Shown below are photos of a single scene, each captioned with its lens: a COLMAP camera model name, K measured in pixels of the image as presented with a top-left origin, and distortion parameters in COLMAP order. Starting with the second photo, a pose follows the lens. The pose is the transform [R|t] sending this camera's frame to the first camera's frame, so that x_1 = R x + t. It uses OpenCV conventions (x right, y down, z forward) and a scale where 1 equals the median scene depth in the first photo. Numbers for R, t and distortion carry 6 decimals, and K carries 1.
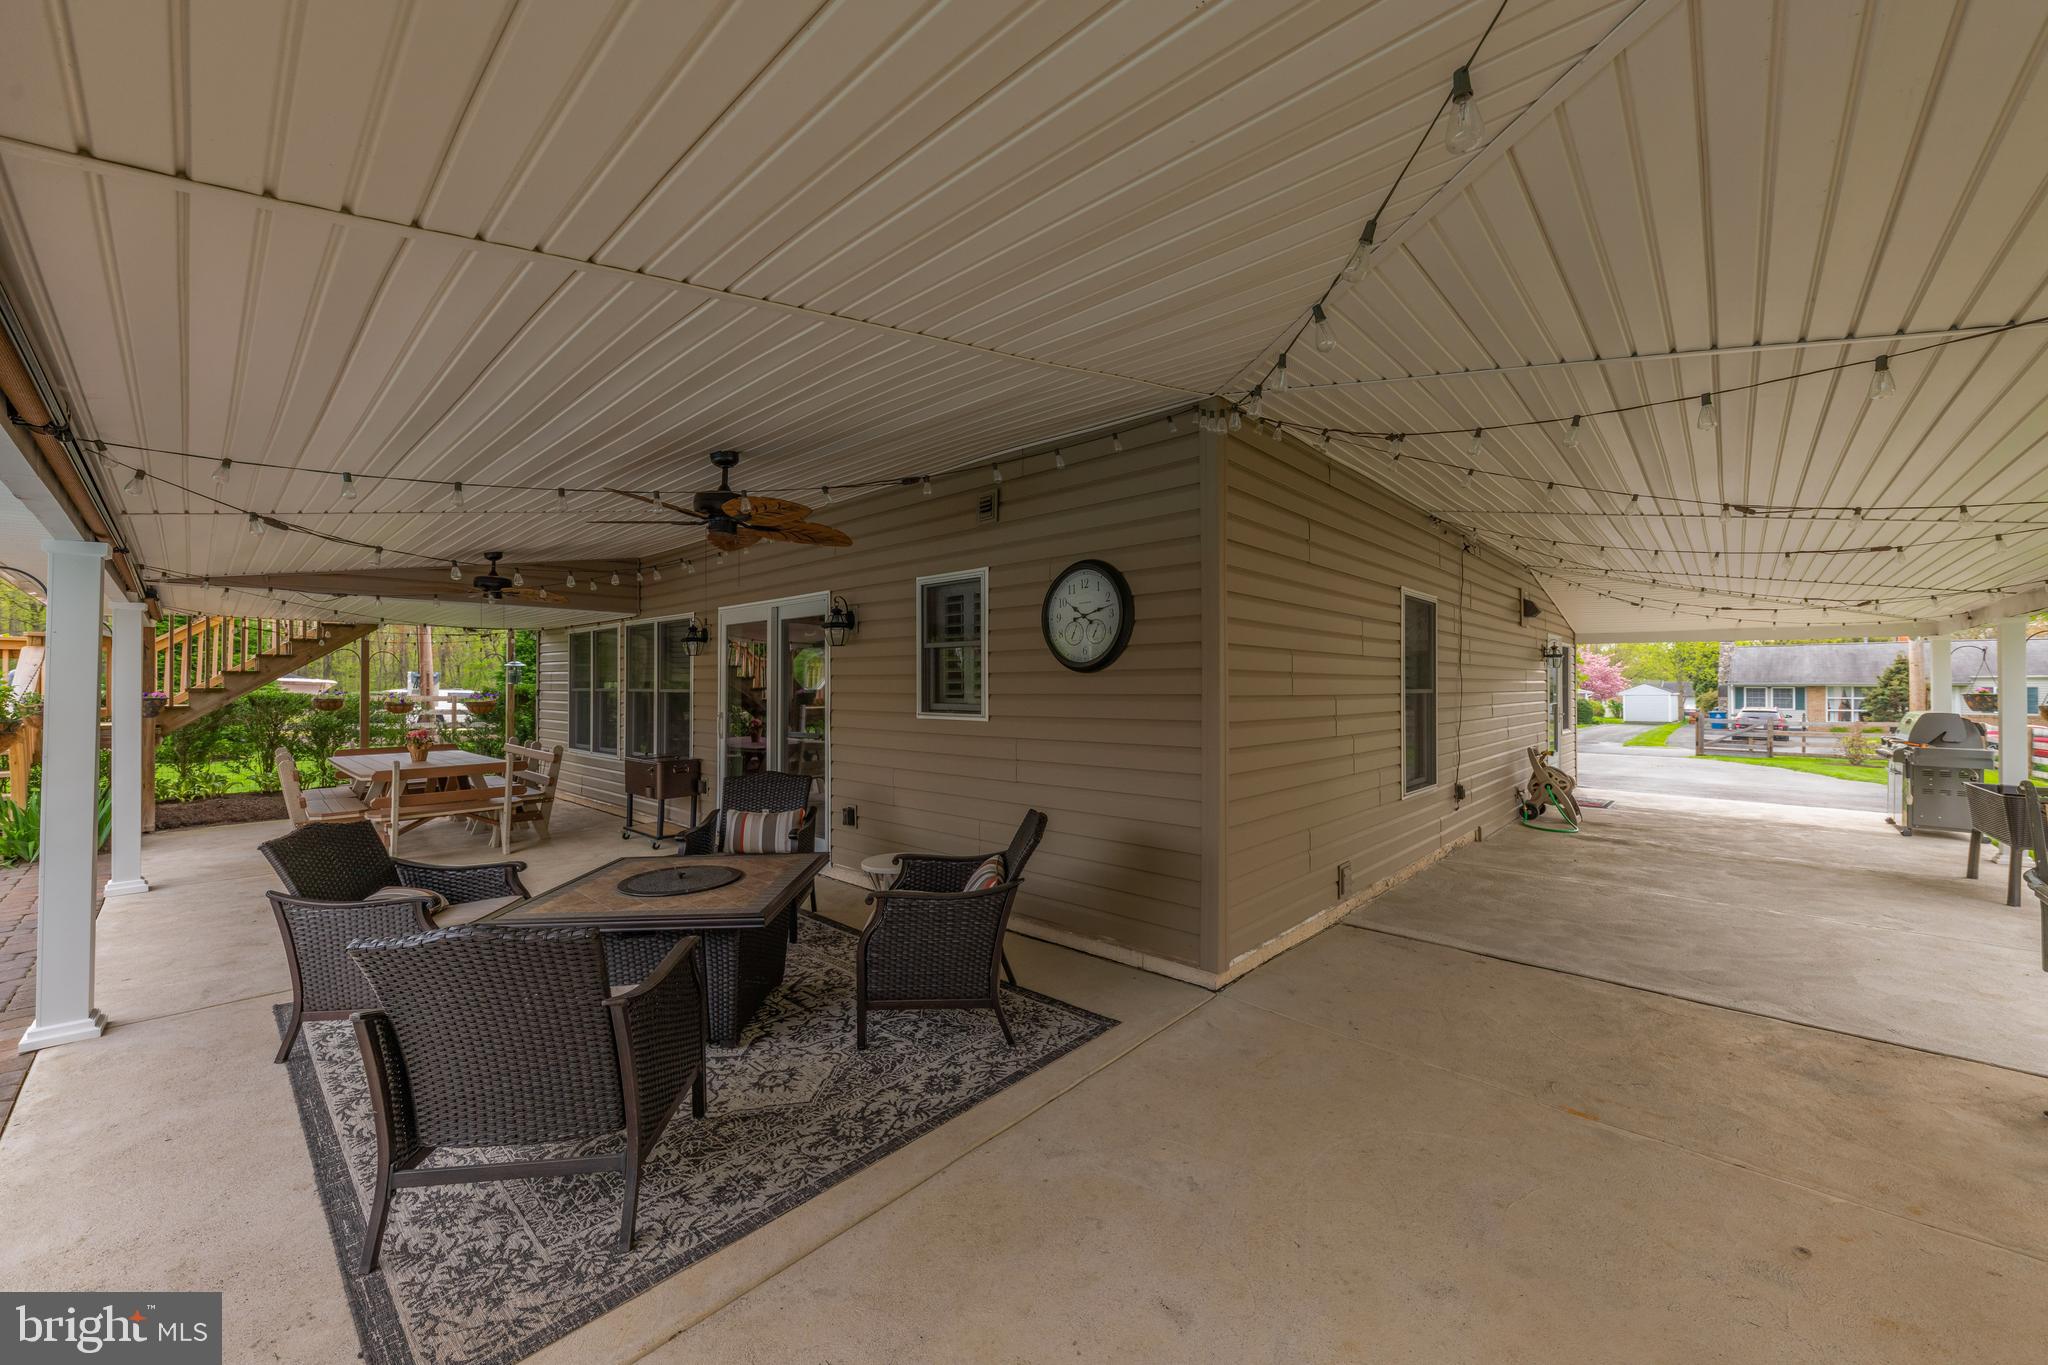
lens RADIAL K [[785.4, 0, 1019.5], [0, 785.4, 683.2], [0, 0, 1]] dist [-0.002410, -0.000222]
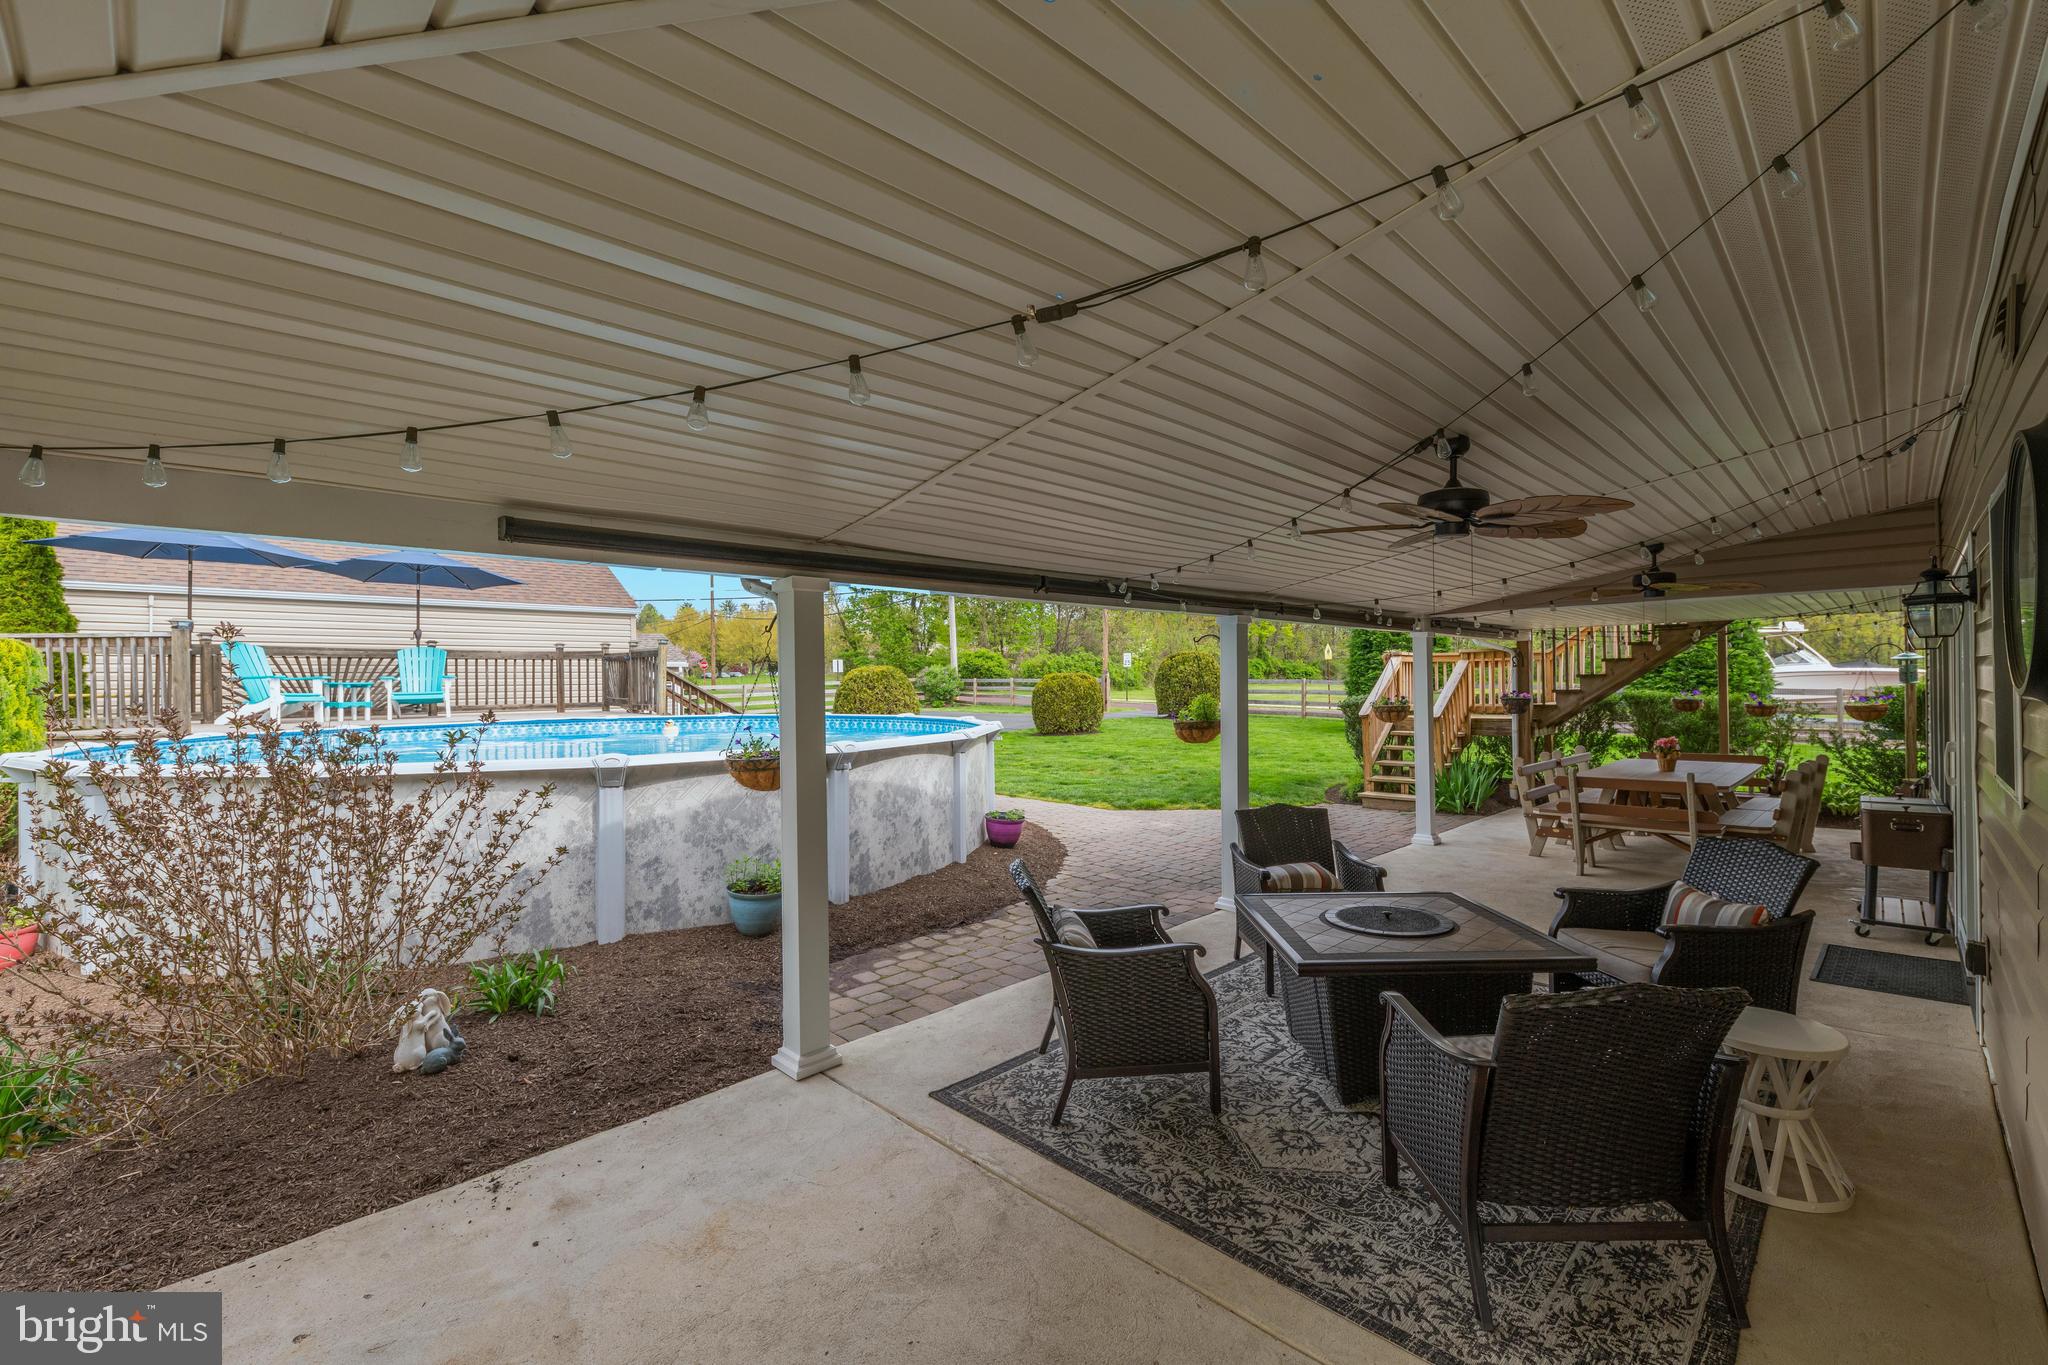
lens RADIAL K [[863.5, 0, 1030.2], [0, 863.5, 686.0], [0, 0, 1]] dist [0.002049, 0.000157]
pose [[-0.053194, 0.007116, -0.998559, 0.756619], [0.011458, 0.999913, 0.006515, -0.046636], [0.998518, -0.011095, -0.053271, 0.775268]]
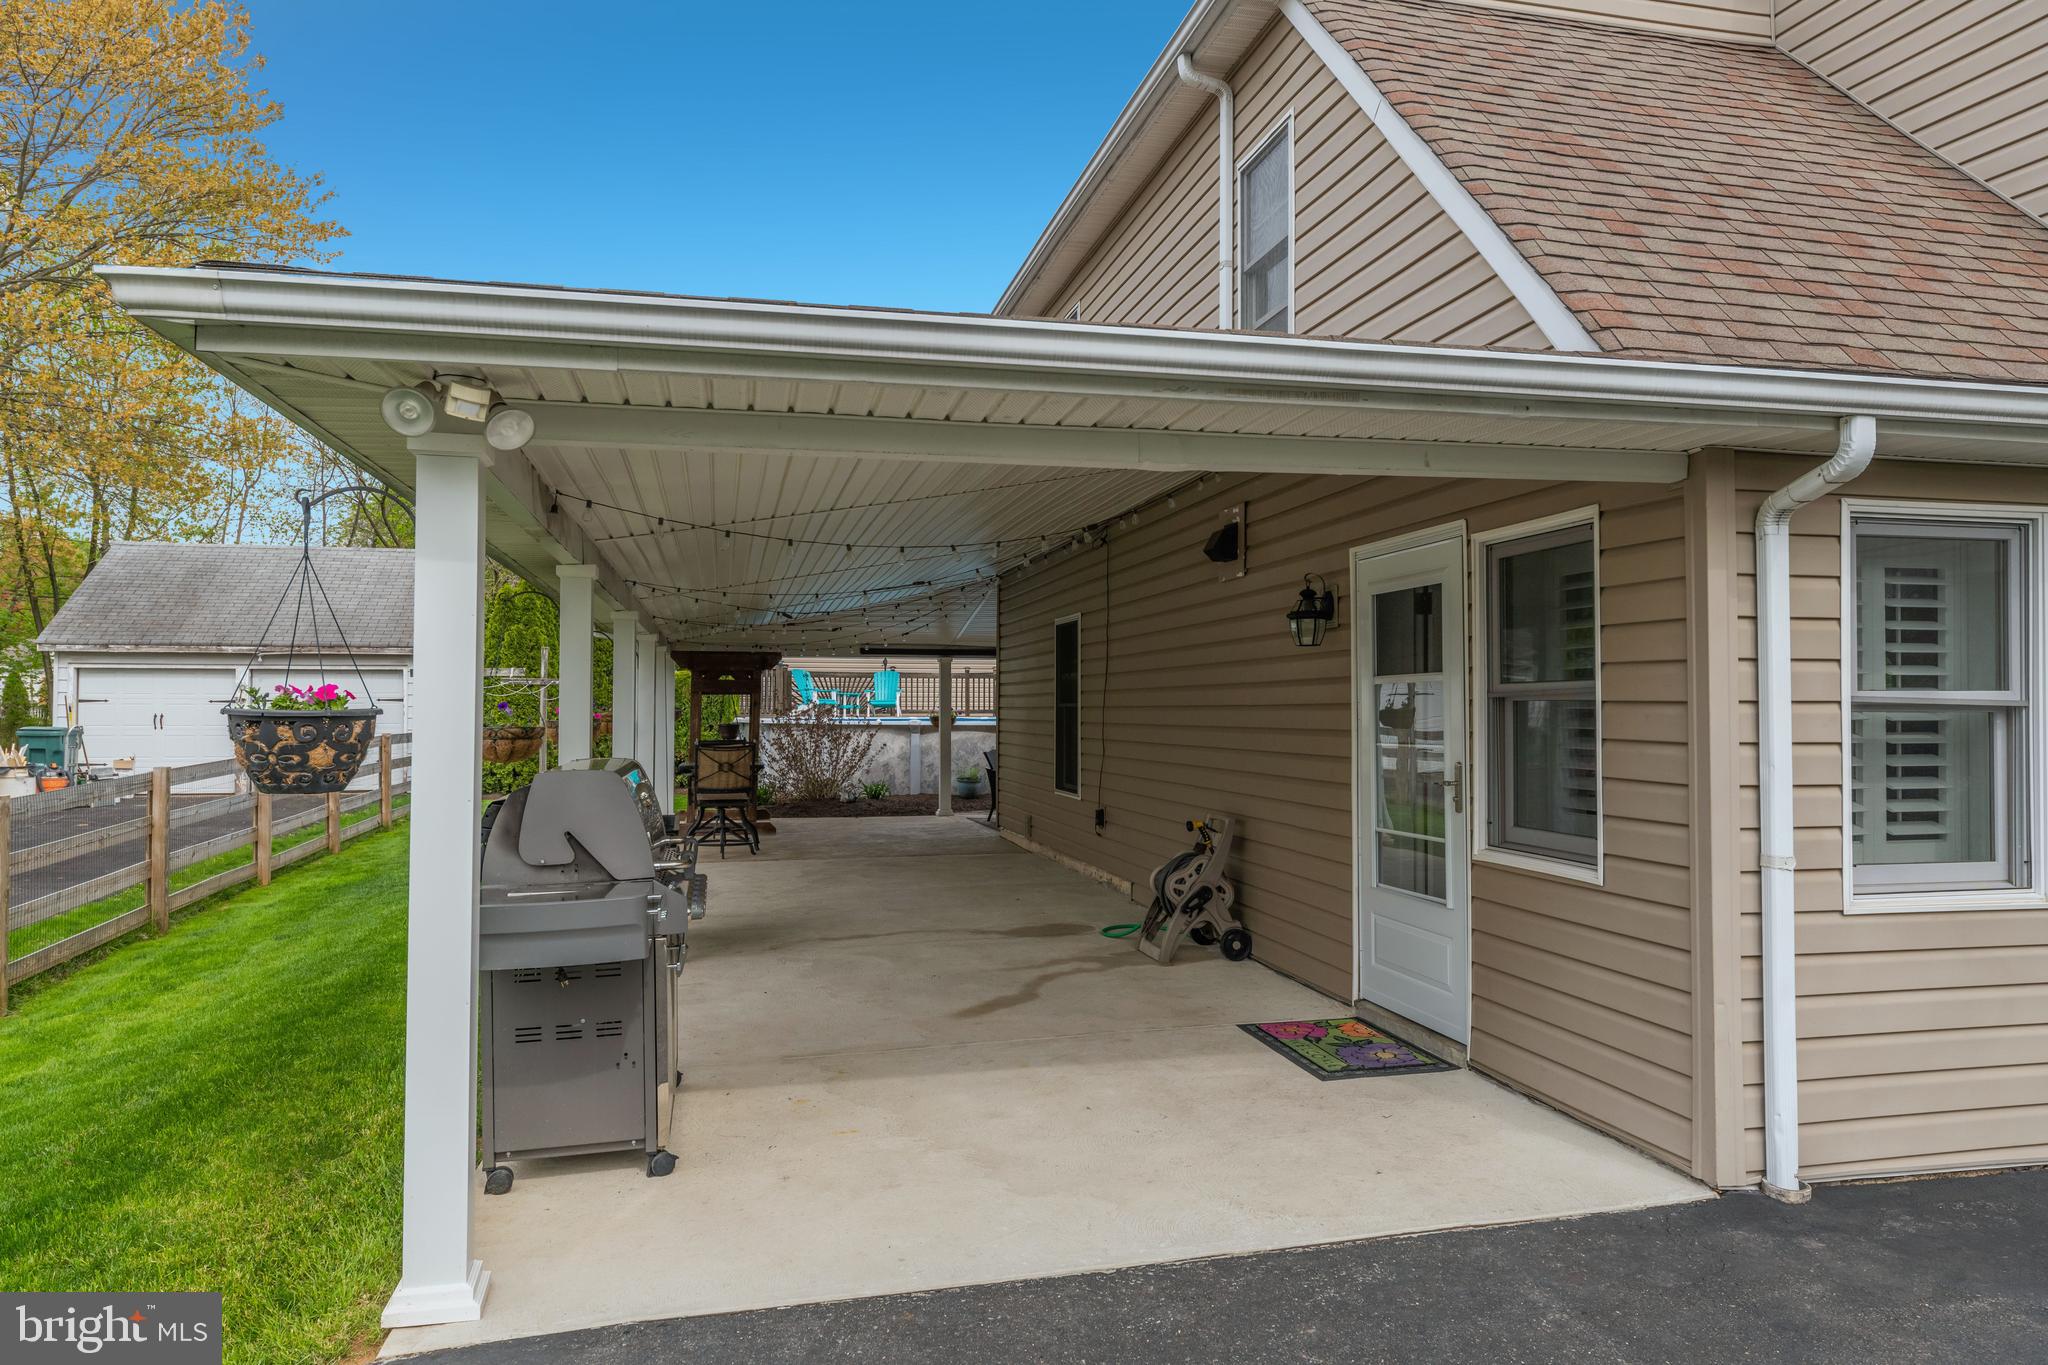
lens RADIAL K [[1325.8, 0, 1029.0], [0, 1325.8, 684.8], [0, 0, 1]] dist [-0.000094, -0.000001]
pose [[-0.572379, -0.011493, -0.819909, 1.458181], [0.000538, 0.999896, -0.014392, -0.035890], [0.819989, -0.008679, -0.572313, 1.453345]]
